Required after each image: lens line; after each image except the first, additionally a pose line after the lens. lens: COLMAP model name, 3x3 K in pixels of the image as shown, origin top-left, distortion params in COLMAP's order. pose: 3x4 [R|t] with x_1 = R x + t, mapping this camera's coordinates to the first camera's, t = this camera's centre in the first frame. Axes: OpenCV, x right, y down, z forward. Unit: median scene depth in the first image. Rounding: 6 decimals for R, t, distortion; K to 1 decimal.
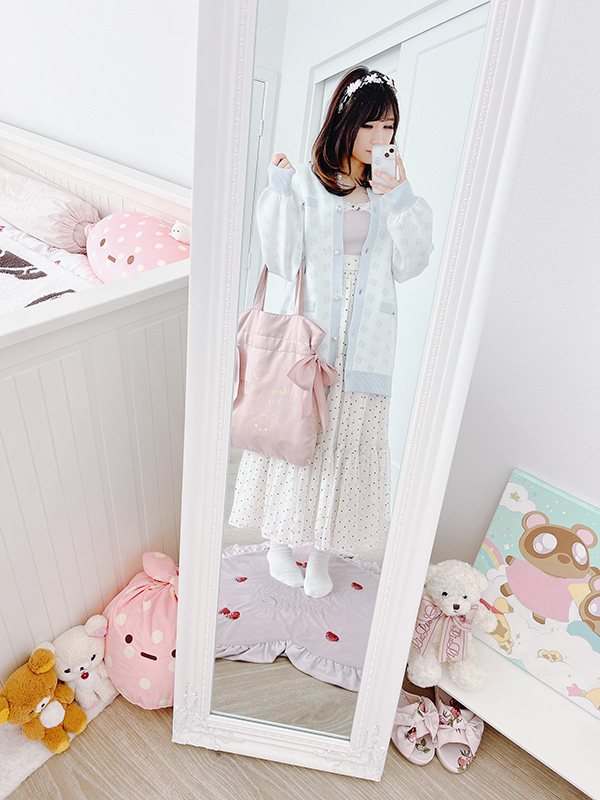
lens RADIAL K [[606.6, 0, 300.0], [0, 606.6, 400.0], [0, 0, 1]] dist [0.079503, -0.130905]
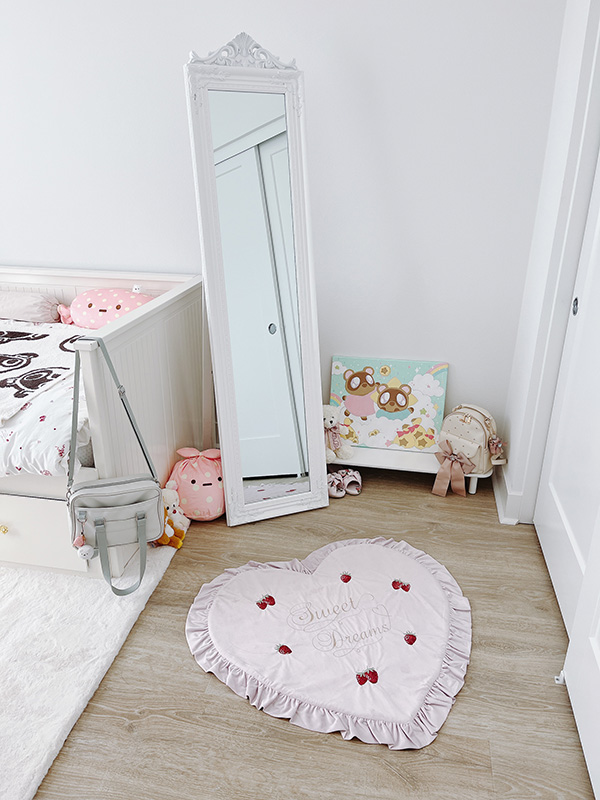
lens RADIAL K [[606.6, 0, 300.0], [0, 606.6, 400.0], [0, 0, 1]] dist [0.079503, -0.130905]
pose [[0.864588, -0.249352, 0.436247, -0.745530], [0.326607, 0.938646, -0.110779, 0.461226], [-0.381859, 0.238260, 0.892982, -0.876509]]
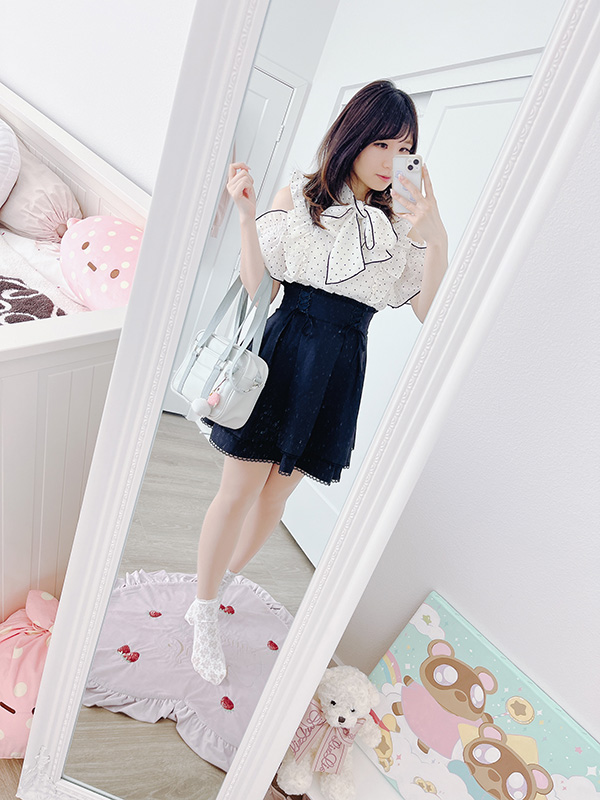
lens RADIAL K [[606.6, 0, 300.0], [0, 606.6, 400.0], [0, 0, 1]] dist [0.079503, -0.130905]
pose [[0.974747, 0.217974, 0.048531, 0.037772], [-0.218751, 0.975716, 0.011247, -0.140682], [-0.044901, -0.021579, 0.998758, 0.063735]]
